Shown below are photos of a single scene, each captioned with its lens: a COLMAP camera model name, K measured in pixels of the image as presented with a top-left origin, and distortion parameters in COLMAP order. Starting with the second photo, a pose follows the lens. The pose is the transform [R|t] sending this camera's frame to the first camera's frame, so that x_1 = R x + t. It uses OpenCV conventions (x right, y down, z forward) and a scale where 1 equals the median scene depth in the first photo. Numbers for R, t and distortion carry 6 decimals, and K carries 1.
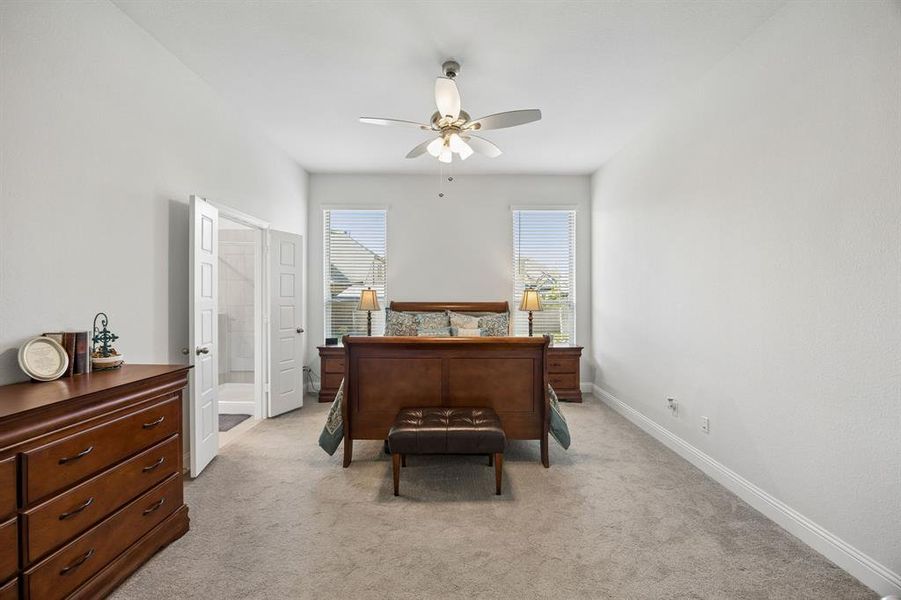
lens RADIAL K [[345.2, 0, 450.5], [0, 345.2, 300.0], [0, 0, 1]] dist [-0.000577, 0.000071]
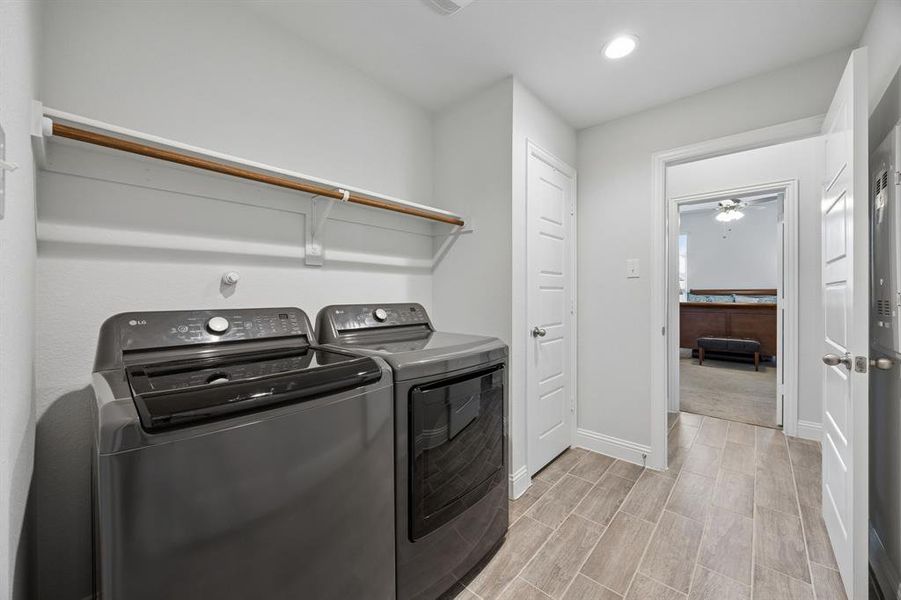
lens RADIAL K [[345.2, 0, 450.5], [0, 345.2, 300.0], [0, 0, 1]] dist [-0.000577, 0.000071]
pose [[0.743005, -0.002212, -0.669282, 0.133168], [0.003892, 0.999992, 0.001016, 0.082544], [0.669275, -0.003360, 0.743008, -1.646294]]
